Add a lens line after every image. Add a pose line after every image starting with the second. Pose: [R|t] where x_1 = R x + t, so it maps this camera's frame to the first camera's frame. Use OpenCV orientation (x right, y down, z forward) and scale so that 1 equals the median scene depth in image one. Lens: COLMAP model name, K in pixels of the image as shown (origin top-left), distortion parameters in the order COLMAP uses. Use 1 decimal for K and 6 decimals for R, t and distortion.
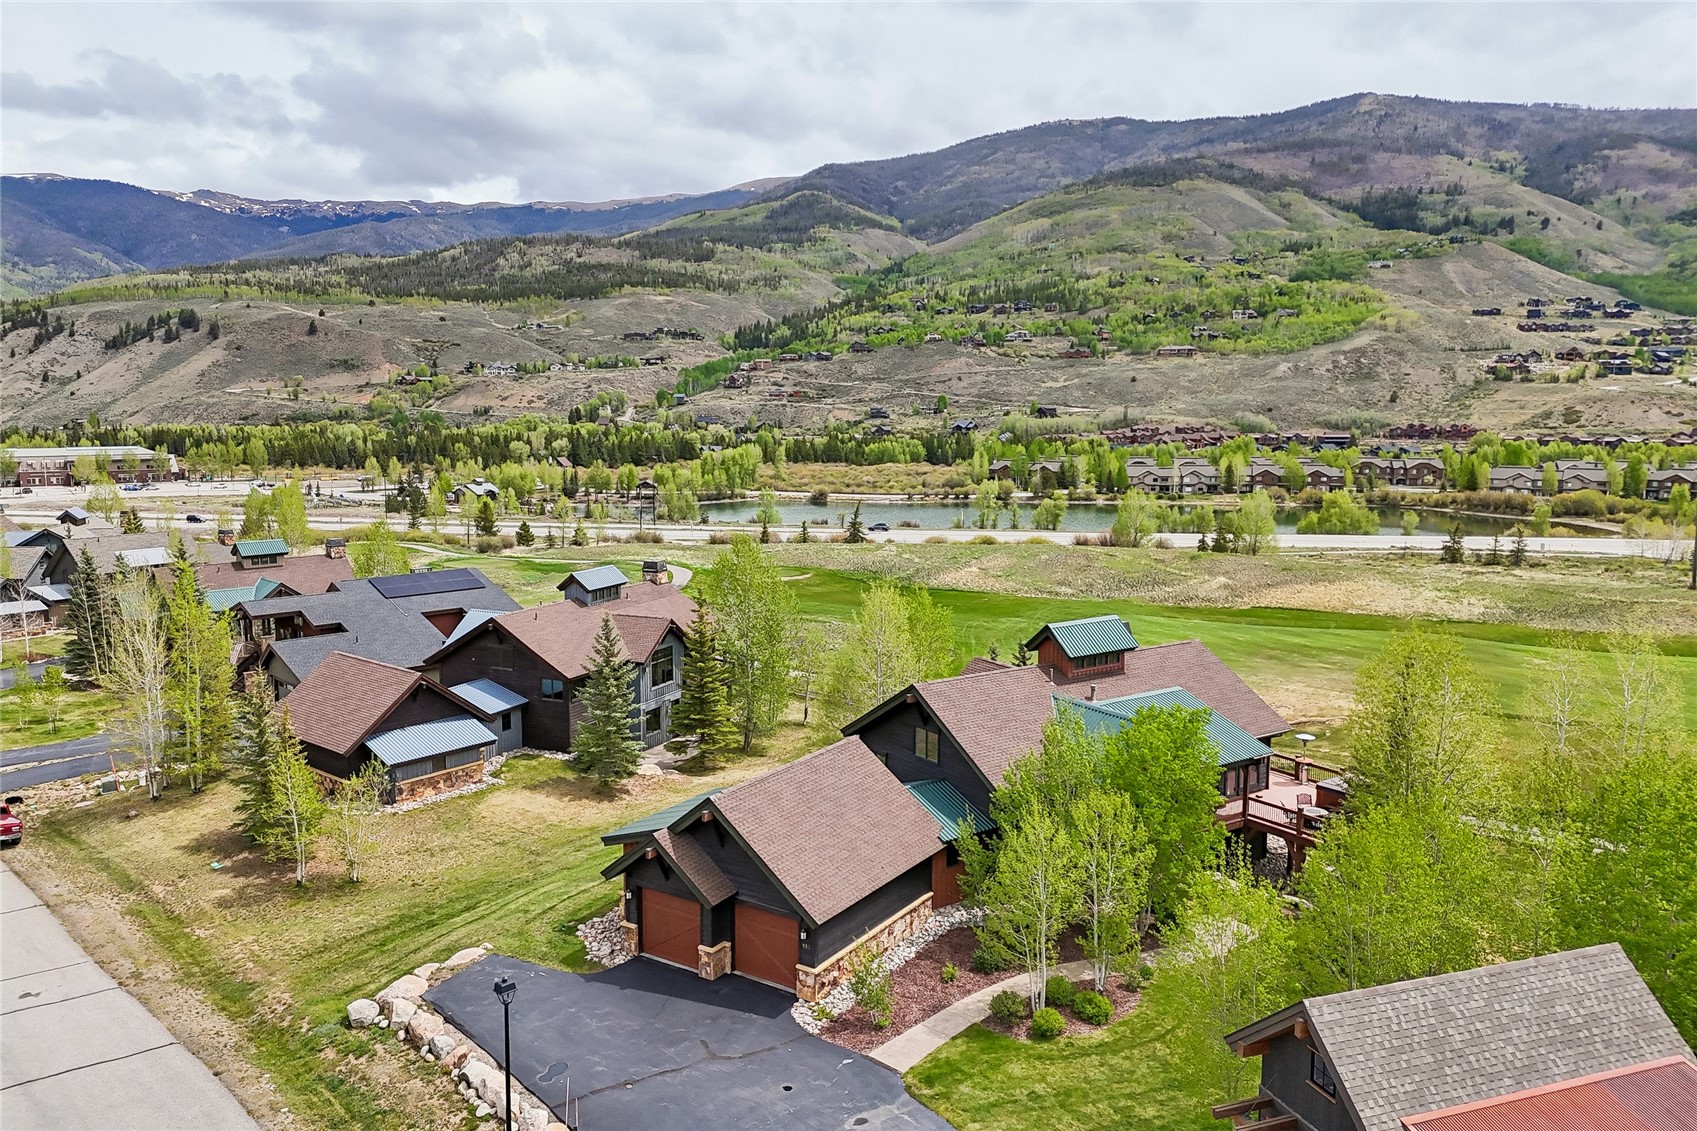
lens RADIAL K [[1248.9, 0, 852.1], [0, 1248.9, 558.8], [0, 0, 1]] dist [0.077393, -0.079559]
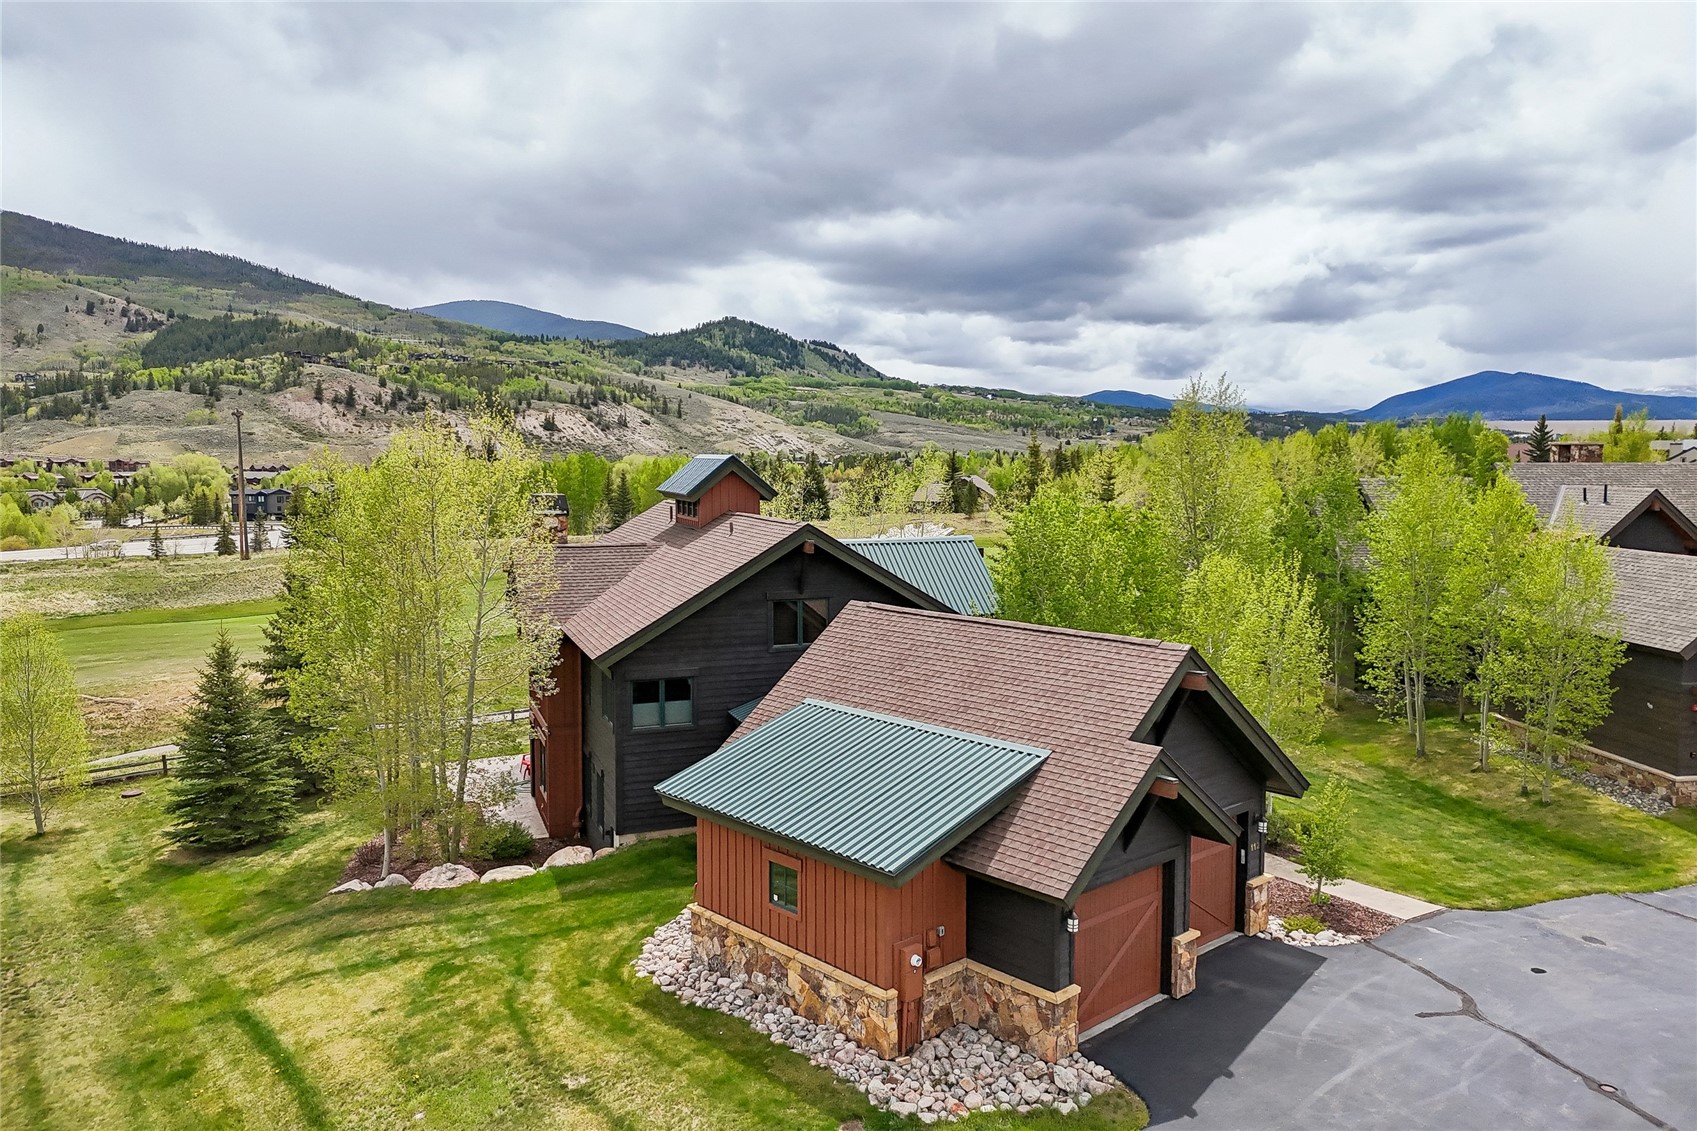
lens RADIAL K [[1248.9, 0, 848.4], [0, 1248.9, 565.3], [0, 0, 1]] dist [0.077393, -0.079559]
pose [[0.247923, -0.087211, 0.964846, -0.029606], [0.126169, 0.990364, 0.057098, 0.004932], [-0.960529, 0.107578, 0.256537, 0.044979]]
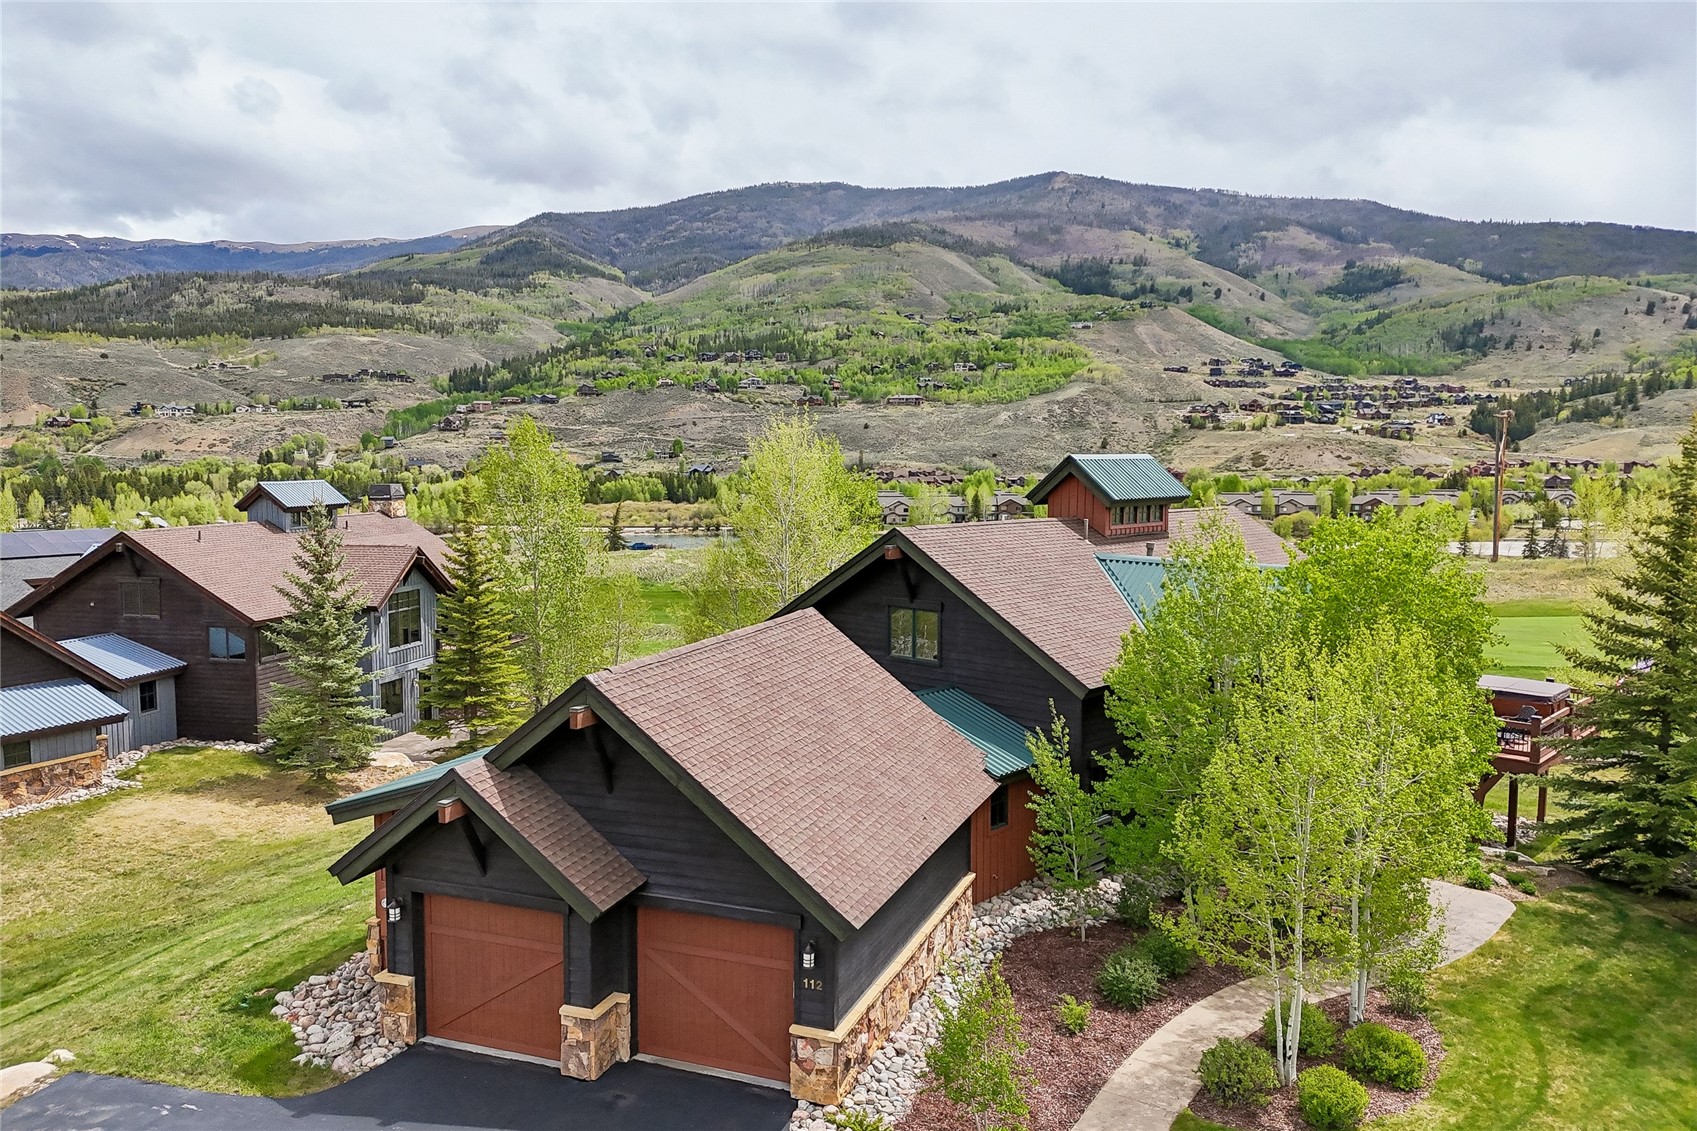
lens RADIAL K [[1248.9, 0, 853.8], [0, 1248.9, 559.1], [0, 0, 1]] dist [0.077393, -0.079559]
pose [[0.976291, -0.015997, 0.215871, -0.005279], [0.025678, 0.998783, -0.042116, 0.007666], [-0.214935, 0.046661, 0.975513, 0.023945]]
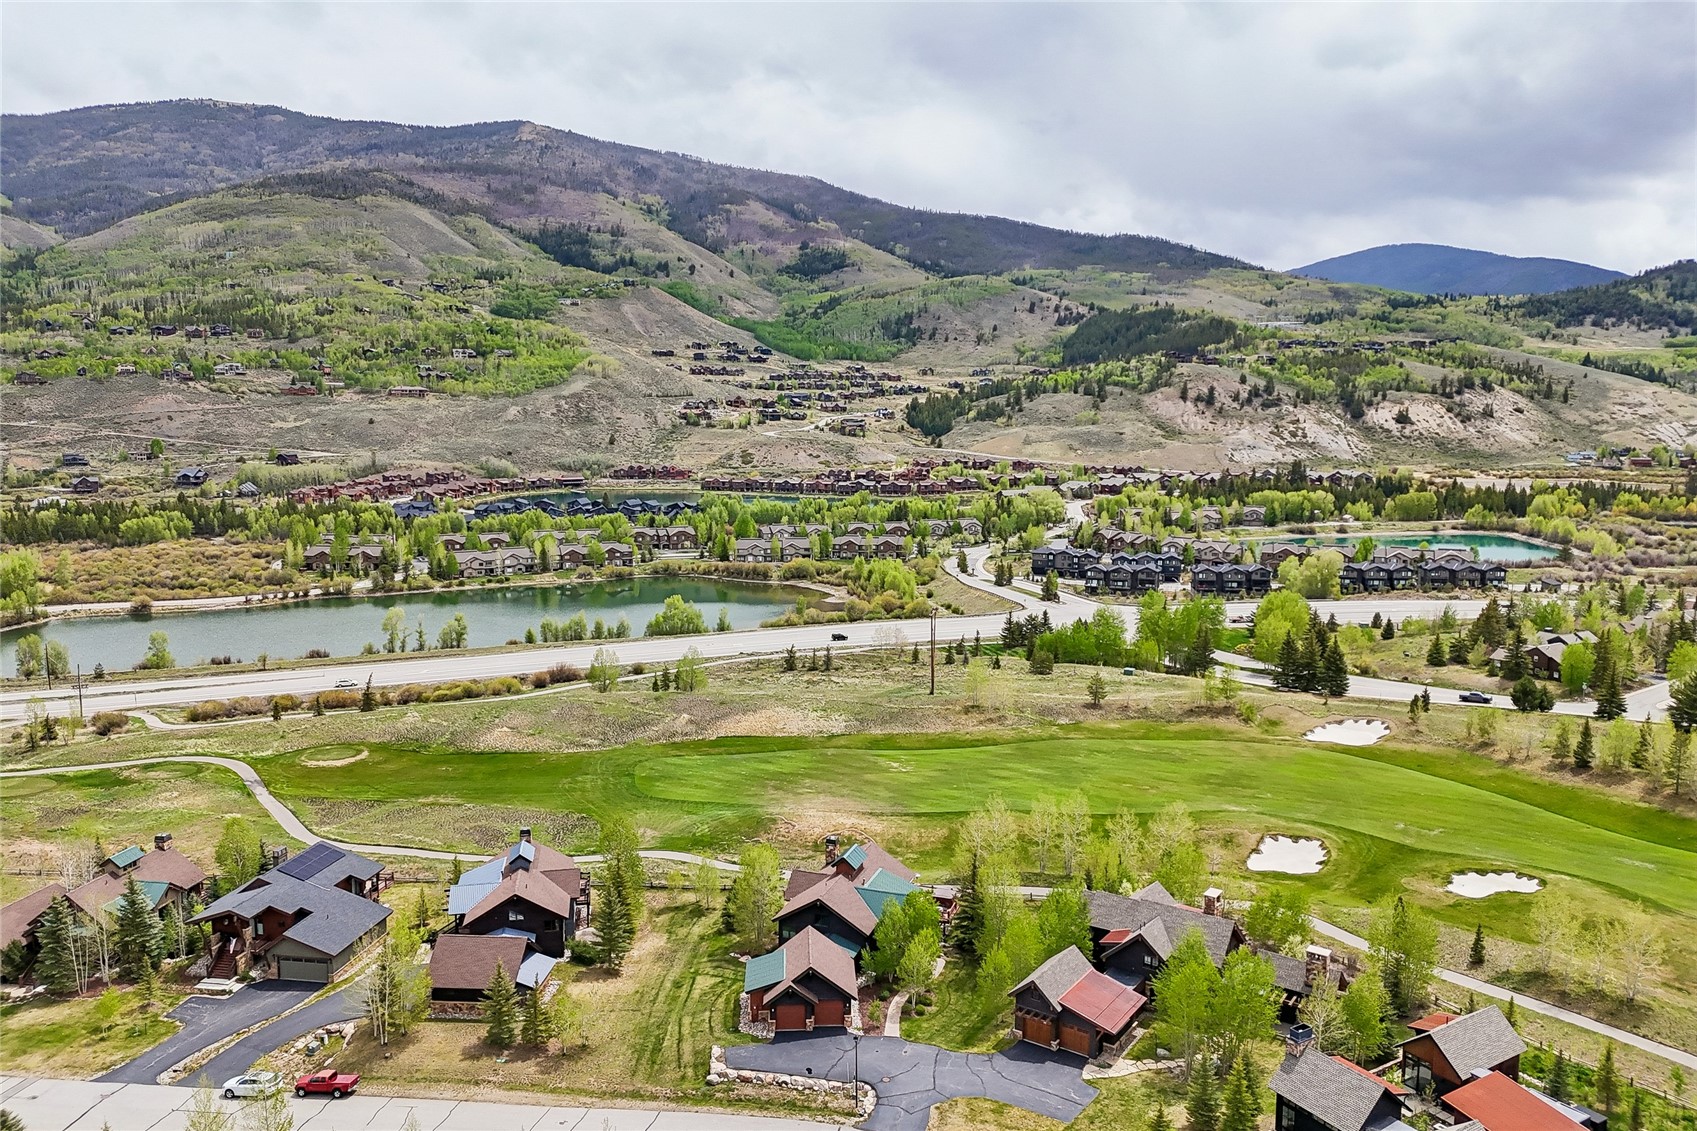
lens RADIAL K [[1248.9, 0, 857.4], [0, 1248.9, 573.2], [0, 0, 1]] dist [0.077393, -0.079559]
pose [[0.806248, -0.083362, 0.585675, -0.072622], [0.073445, 0.996467, 0.040726, -0.035923], [-0.587001, 0.010180, 0.809522, -0.061124]]
